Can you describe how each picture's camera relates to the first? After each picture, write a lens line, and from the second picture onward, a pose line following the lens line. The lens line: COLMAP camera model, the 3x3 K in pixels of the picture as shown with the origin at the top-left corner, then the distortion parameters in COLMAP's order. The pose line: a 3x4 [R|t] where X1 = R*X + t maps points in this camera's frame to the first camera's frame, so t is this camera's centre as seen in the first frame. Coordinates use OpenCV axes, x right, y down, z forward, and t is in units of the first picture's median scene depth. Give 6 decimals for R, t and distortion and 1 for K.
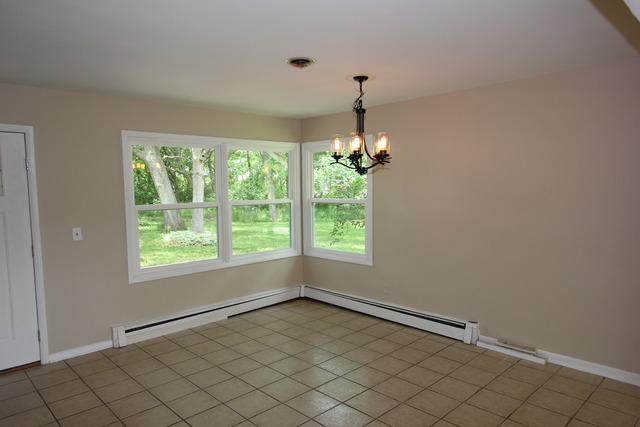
lens RADIAL K [[434.0, 0, 320.6], [0, 434.0, 227.8], [0, 0, 1]] dist [-0.001151, -0.000675]
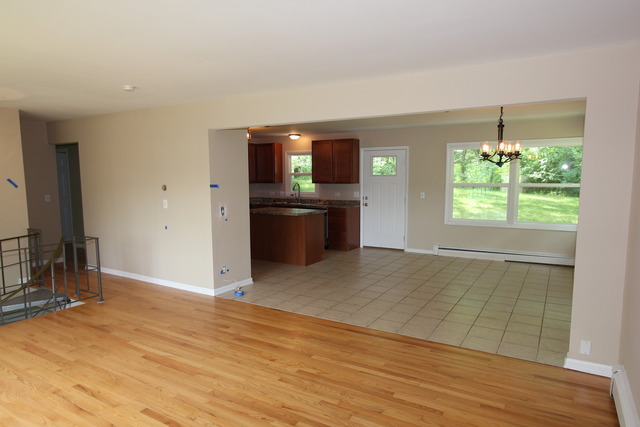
lens RADIAL K [[396.0, 0, 320.0], [0, 396.0, 213.5], [0, 0, 1]] dist [-0.000273, -0.000102]
pose [[0.238261, 0.108322, -0.965142, 1.239184], [-0.085370, 0.992250, 0.090290, -0.030294], [0.967442, 0.060881, 0.245662, 0.058085]]
